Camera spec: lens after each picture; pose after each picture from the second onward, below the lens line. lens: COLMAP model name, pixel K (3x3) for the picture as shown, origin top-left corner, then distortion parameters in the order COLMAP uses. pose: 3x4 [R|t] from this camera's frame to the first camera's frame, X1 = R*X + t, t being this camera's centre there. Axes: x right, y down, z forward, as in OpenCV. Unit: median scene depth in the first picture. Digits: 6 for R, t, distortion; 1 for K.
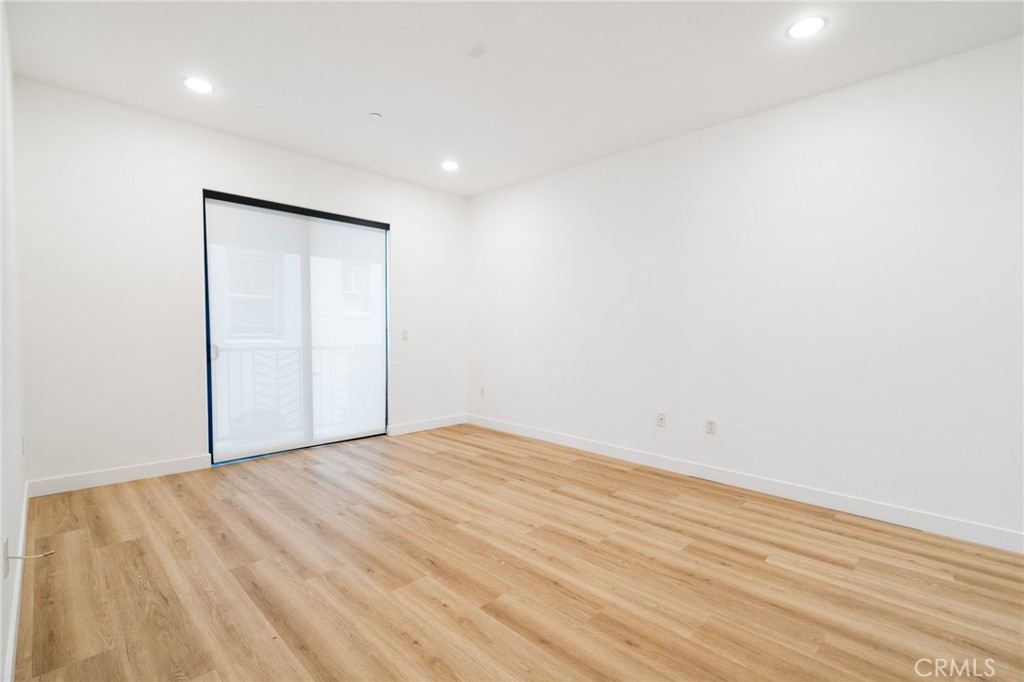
lens RADIAL K [[465.0, 0, 510.7], [0, 465.0, 331.5], [0, 0, 1]] dist [0.002108, 0.000258]
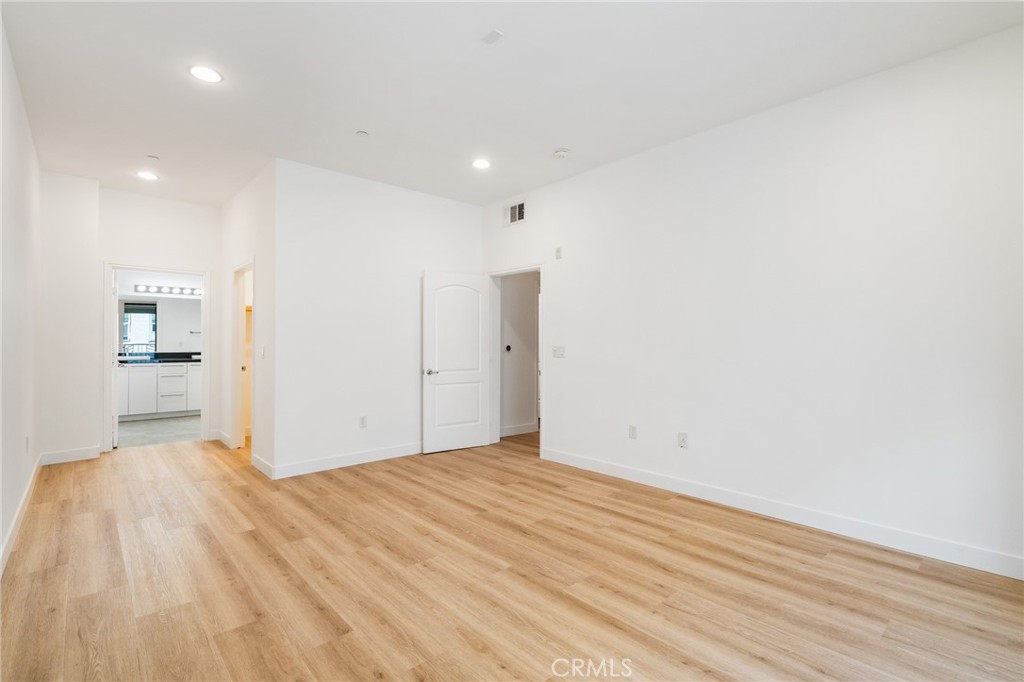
lens RADIAL K [[465.0, 0, 510.7], [0, 465.0, 331.5], [0, 0, 1]] dist [0.002108, 0.000258]
pose [[-0.998505, -0.013255, 0.053031, -0.173234], [-0.014461, 0.999644, -0.022423, -0.008850], [-0.052715, -0.023156, -0.998341, 2.052140]]
